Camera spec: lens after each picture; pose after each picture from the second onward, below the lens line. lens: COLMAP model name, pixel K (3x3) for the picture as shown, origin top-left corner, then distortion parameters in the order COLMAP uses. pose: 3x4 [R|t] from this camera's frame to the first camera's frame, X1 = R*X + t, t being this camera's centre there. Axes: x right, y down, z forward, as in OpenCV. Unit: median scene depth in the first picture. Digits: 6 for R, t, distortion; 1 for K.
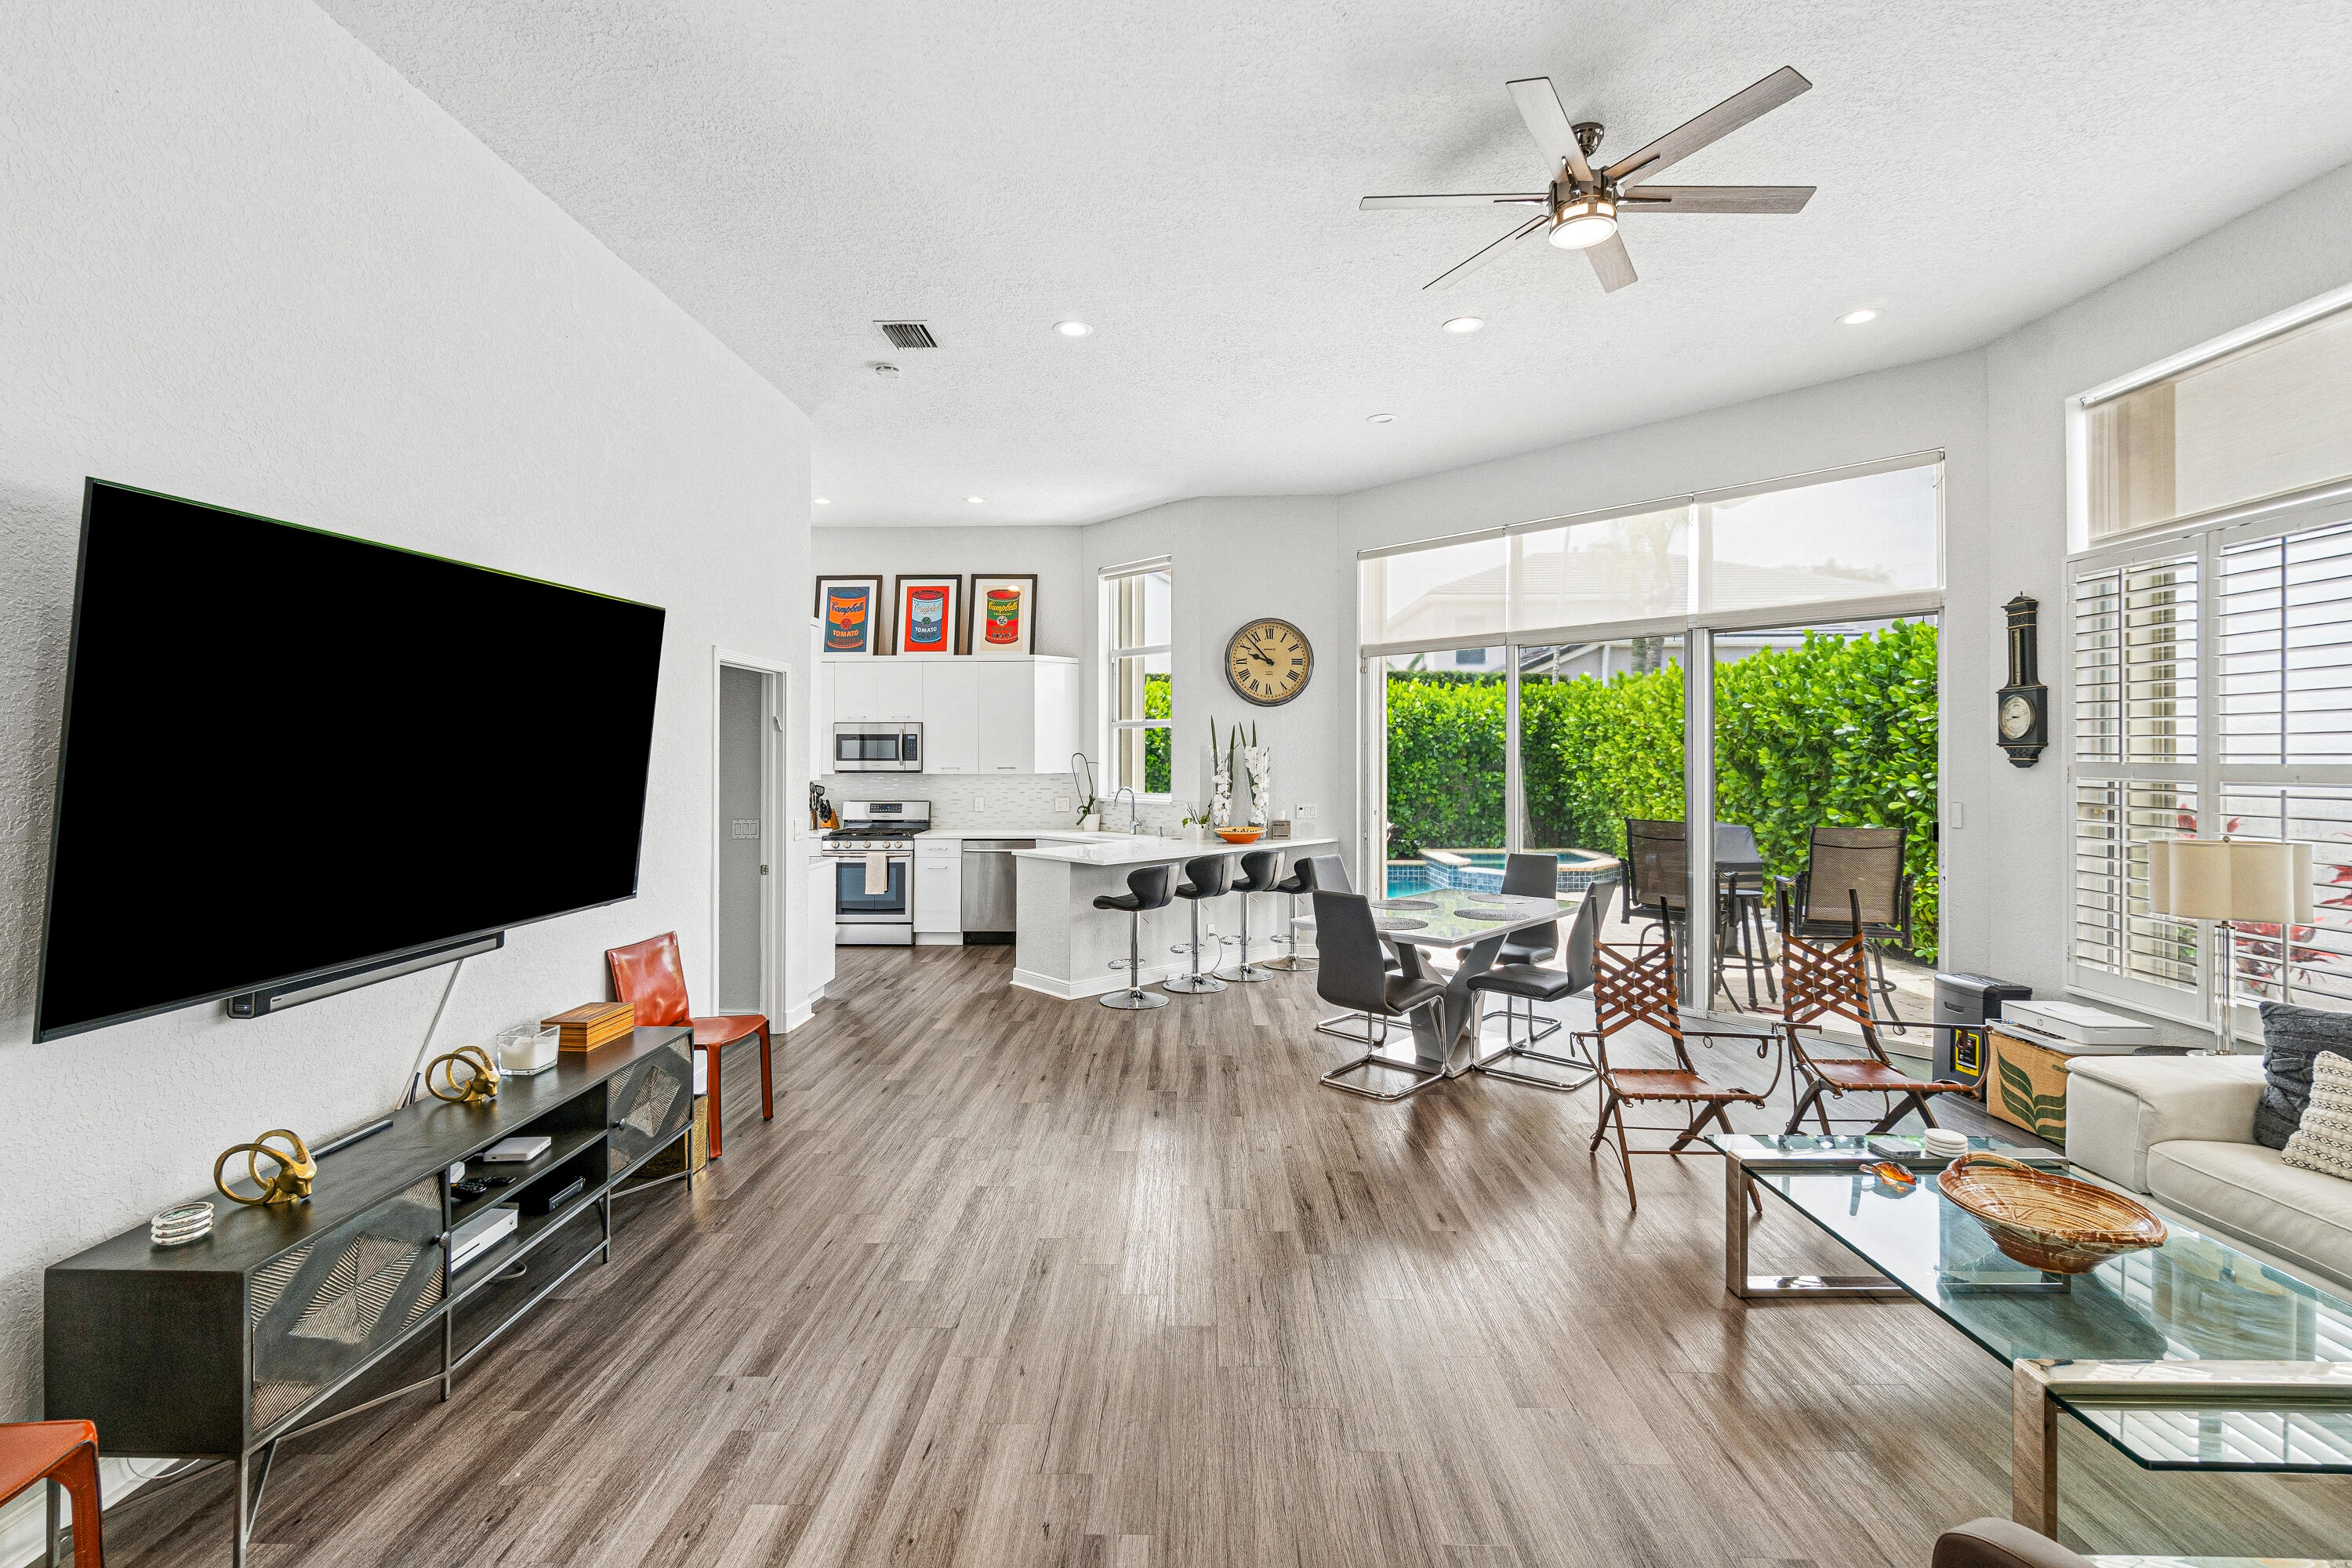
lens RADIAL K [[1047.9, 0, 1161.4], [0, 1047.9, 732.3], [0, 0, 1]] dist [-0.005148, 0.000300]
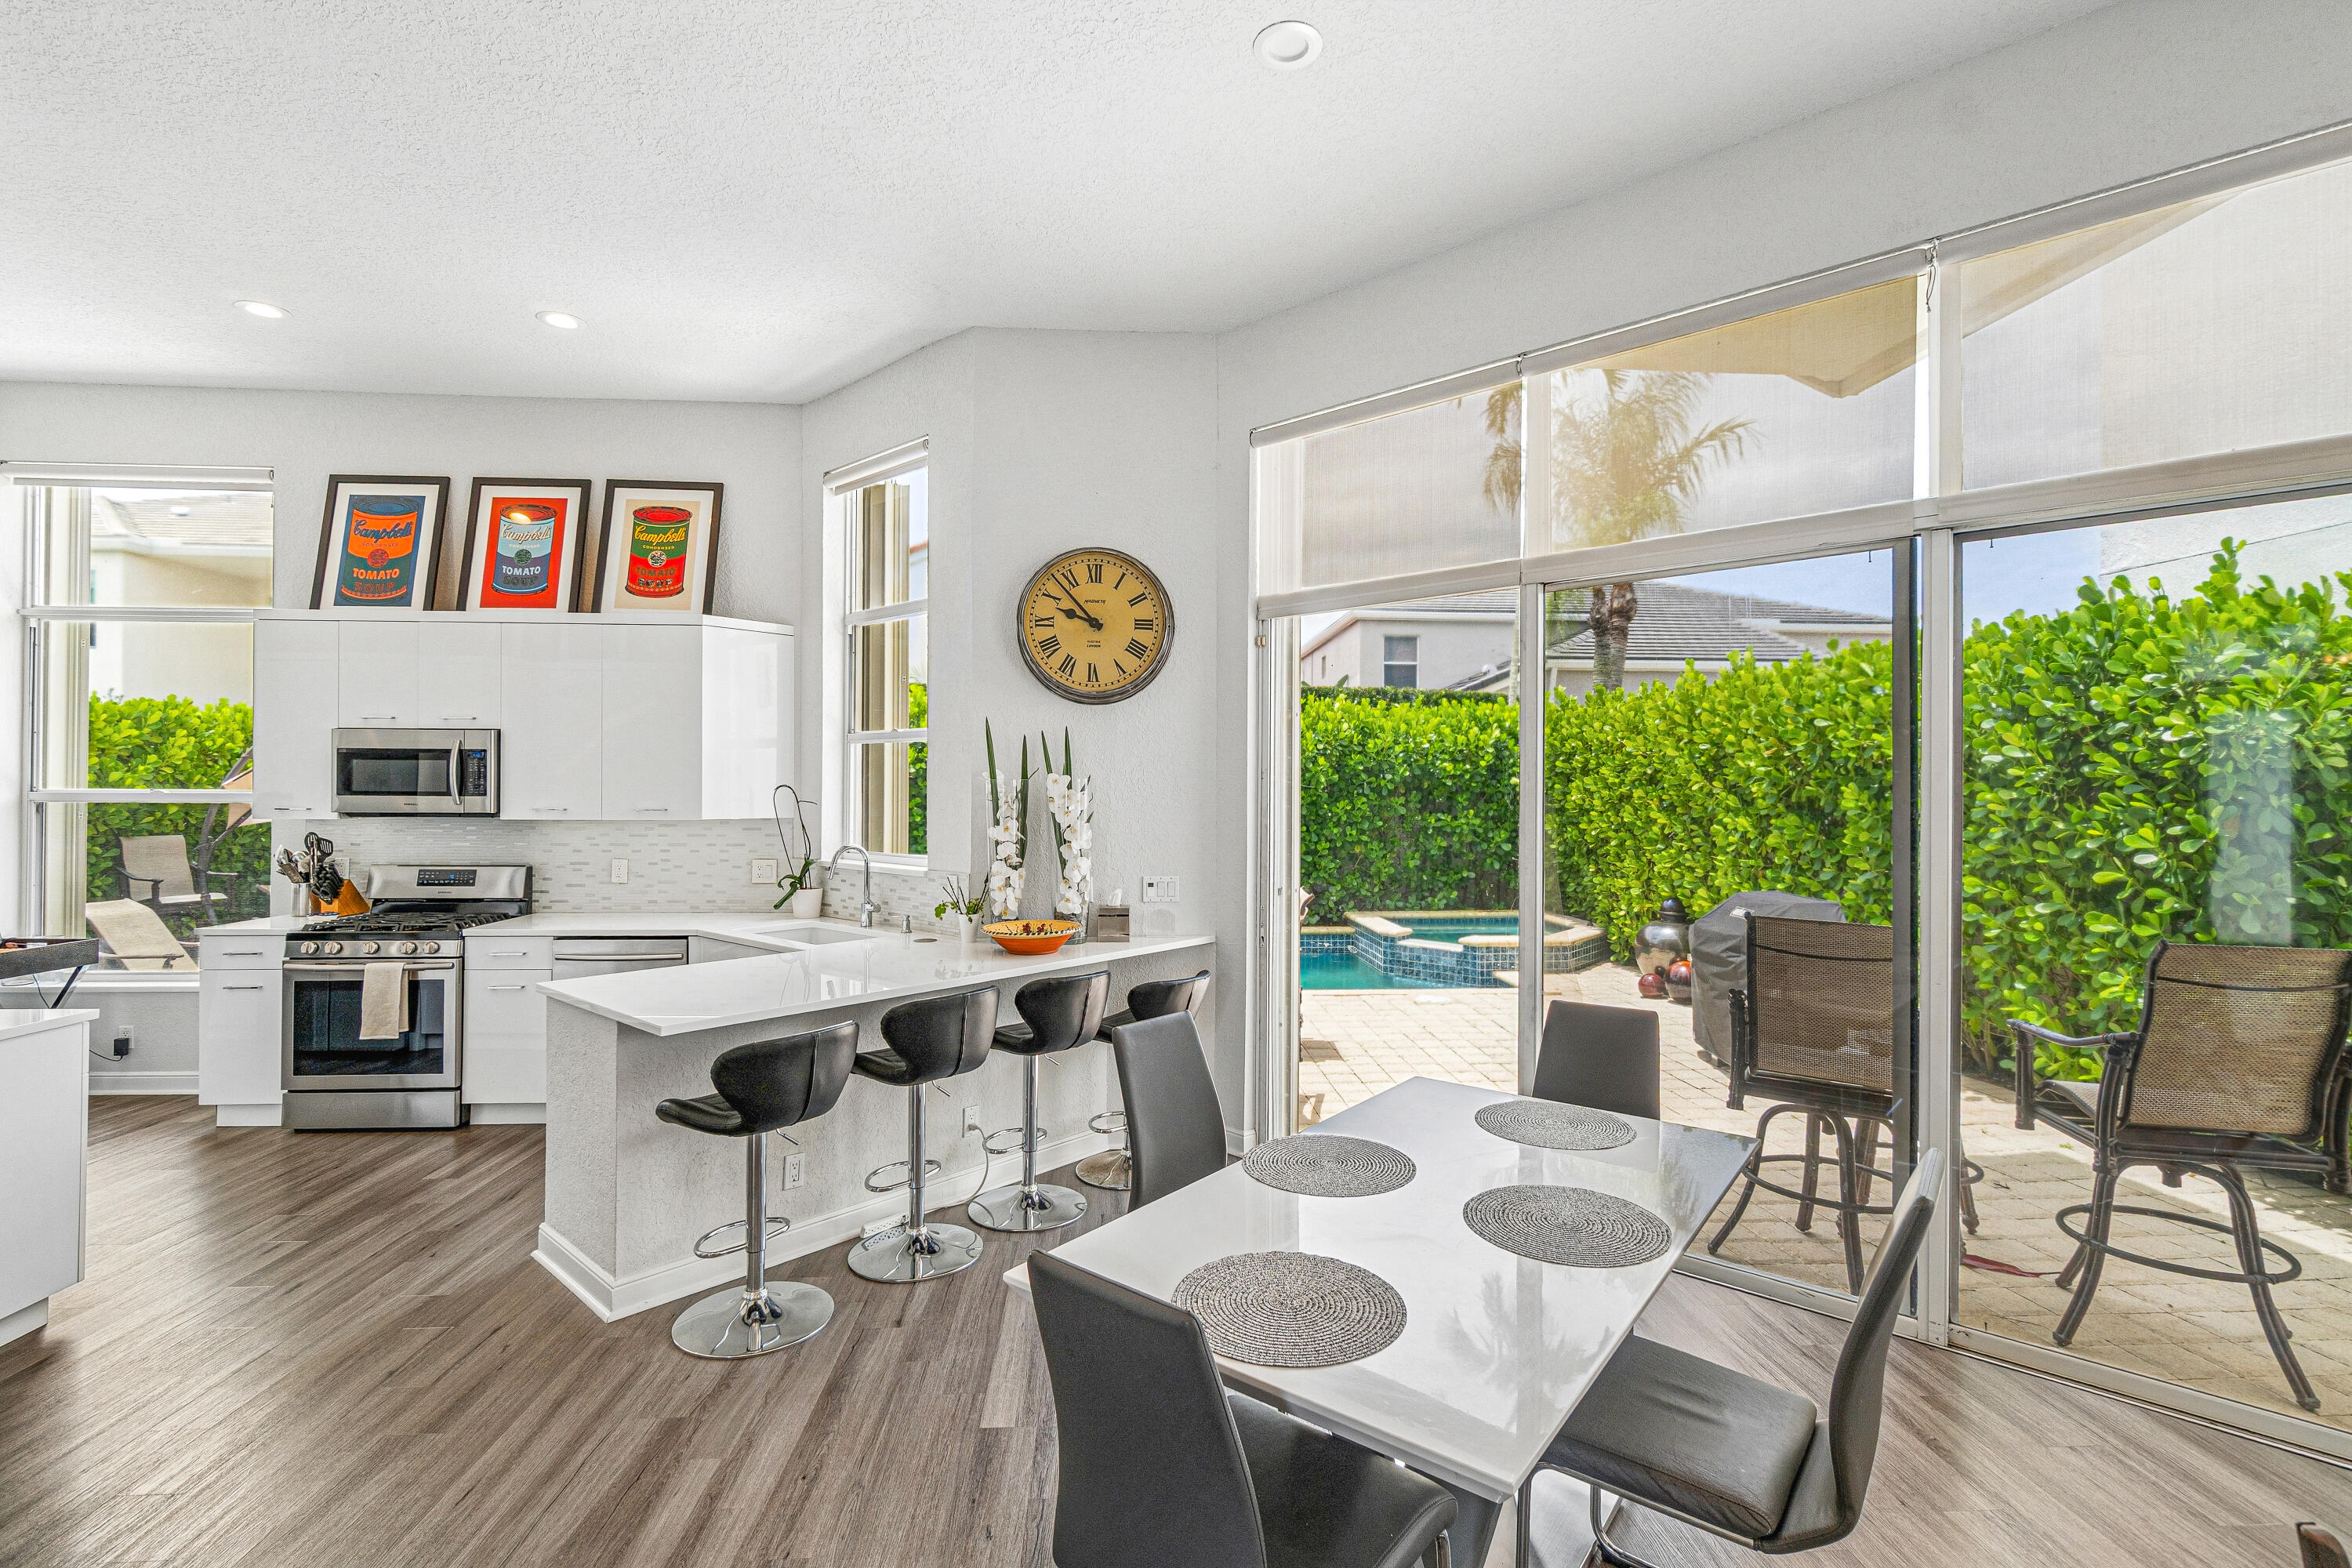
lens RADIAL K [[1047.9, 0, 1194.8], [0, 1047.9, 779.4], [0, 0, 1]] dist [-0.005148, 0.000300]
pose [[0.994692, 0.006757, 0.102678, 0.099847], [-0.007843, 0.999917, 0.010175, 0.010040], [-0.102600, -0.010926, 0.994663, 0.437437]]
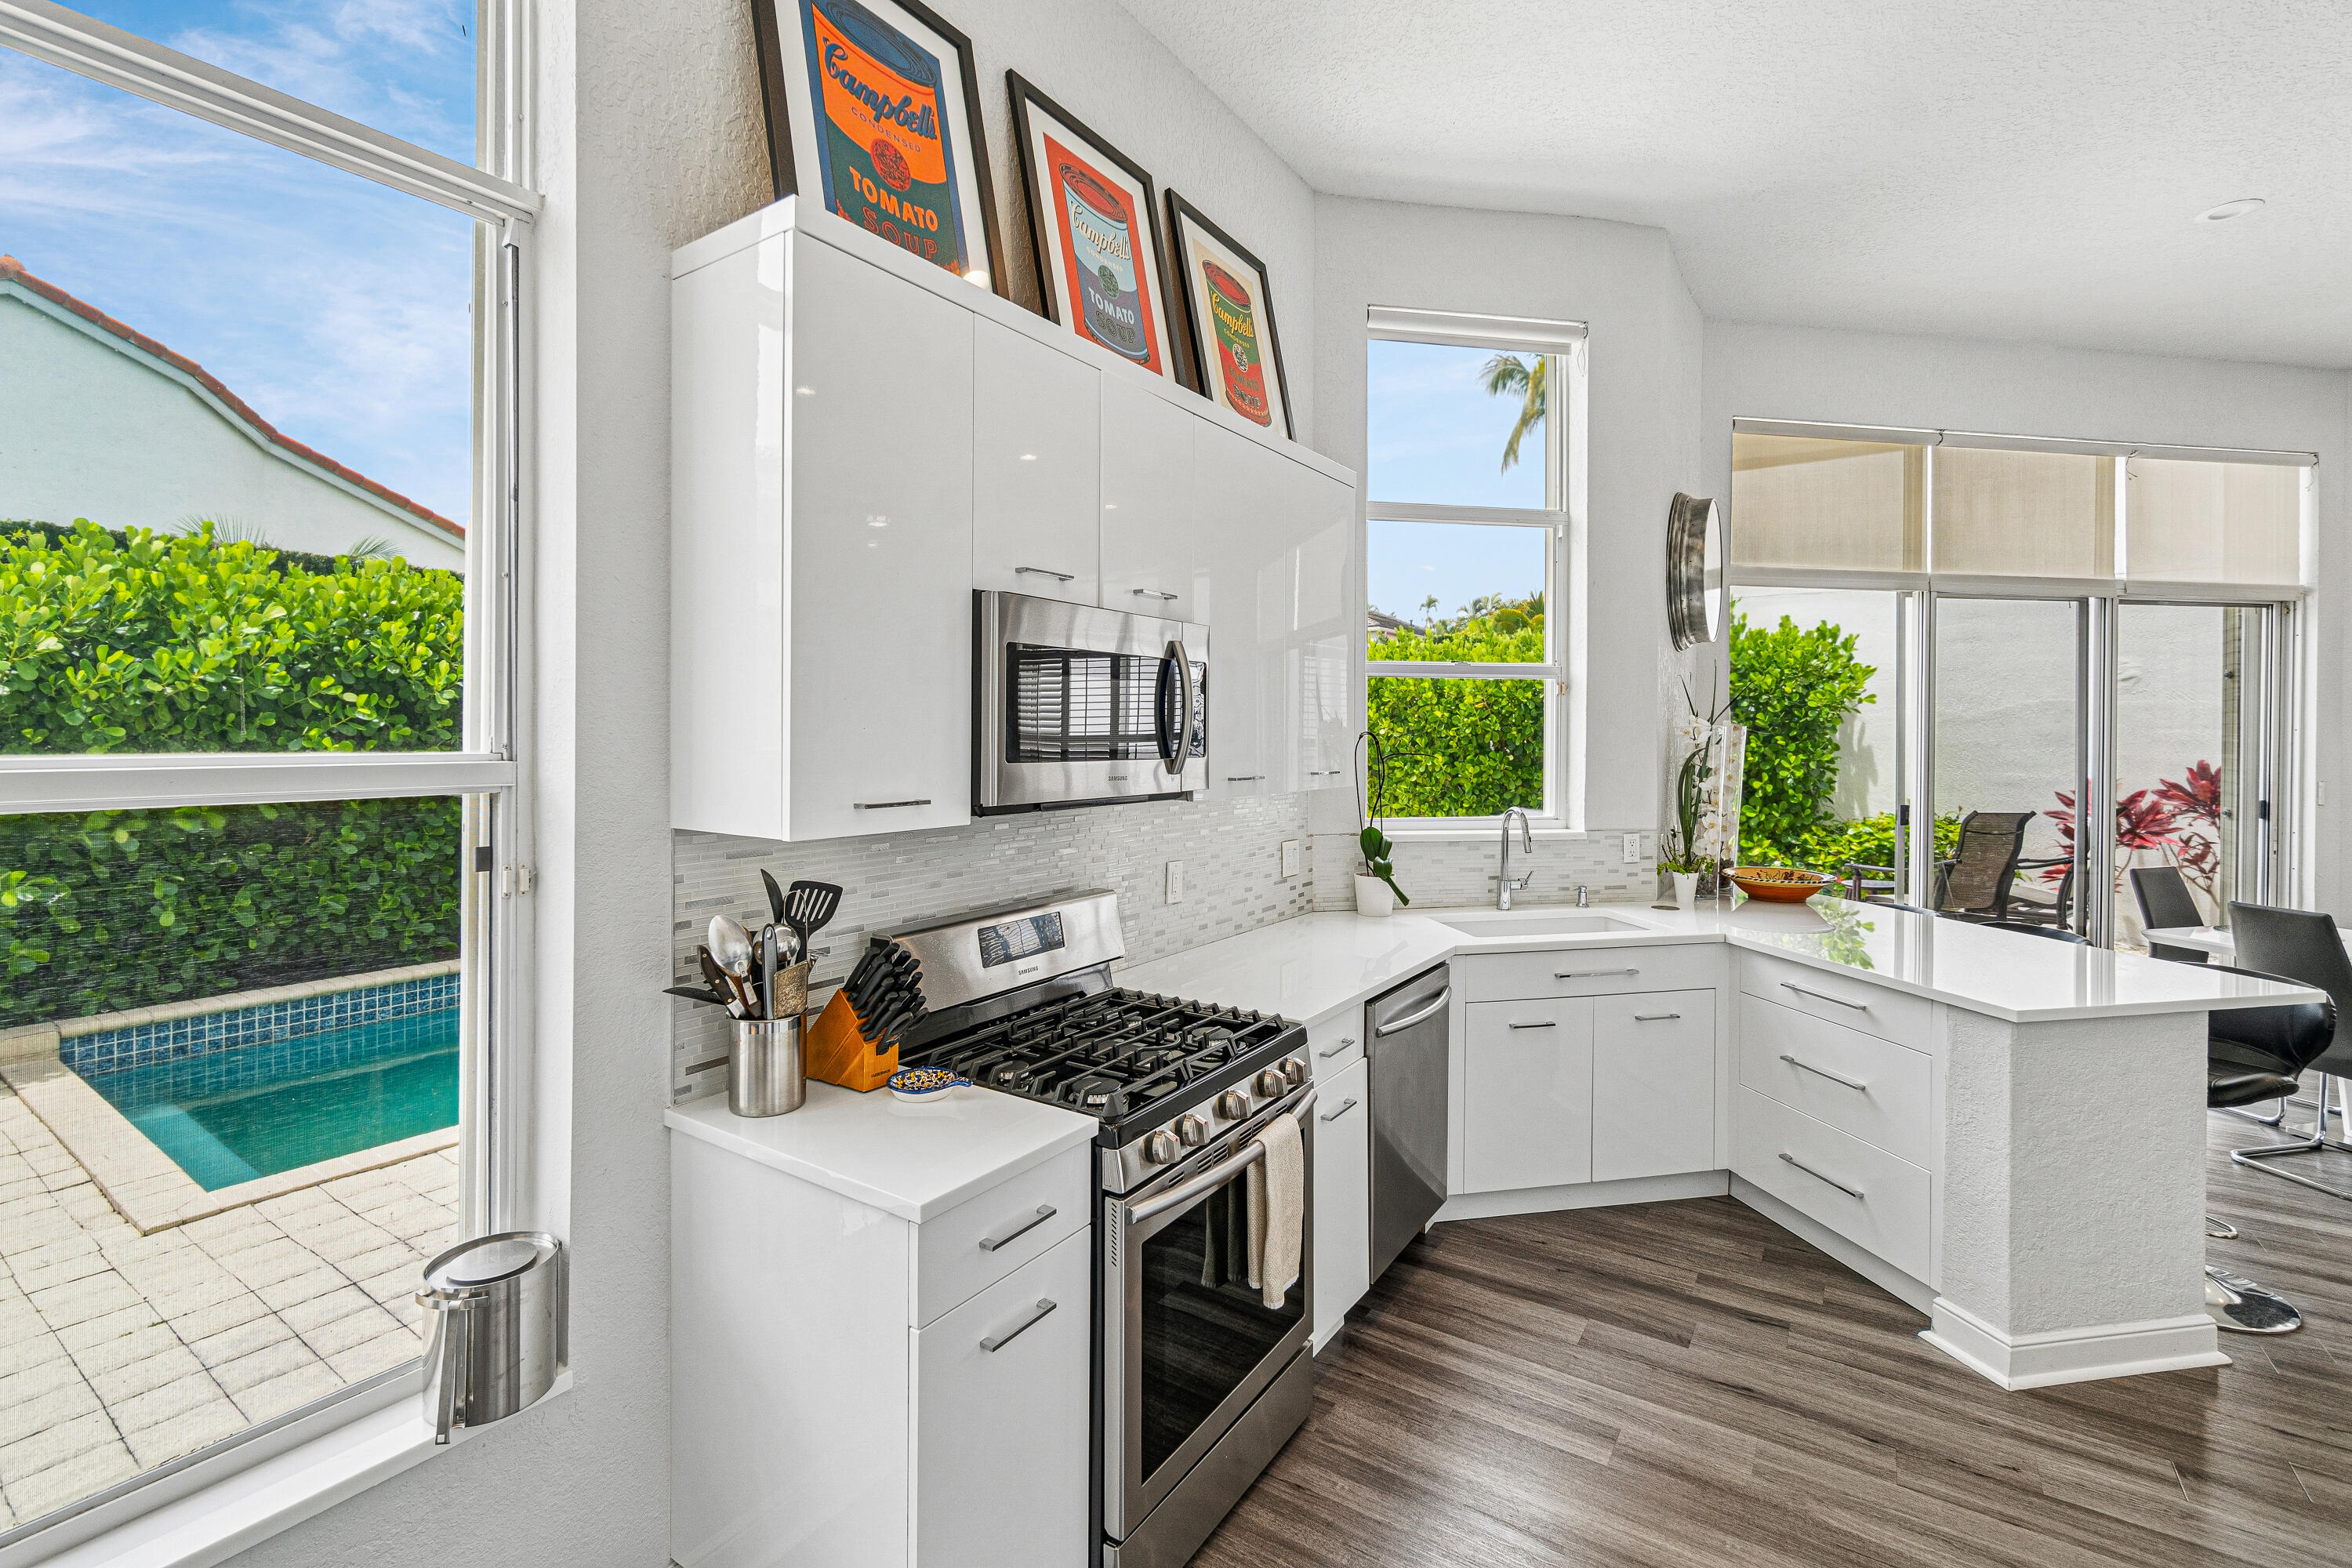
lens RADIAL K [[1047.9, 0, 1170.3], [0, 1047.9, 738.9], [0, 0, 1]] dist [-0.005148, 0.000300]
pose [[0.534143, -0.002715, 0.845390, -0.529061], [-0.020189, 0.999669, 0.015966, 0.019388], [-0.845153, -0.025596, 0.533911, 0.942309]]
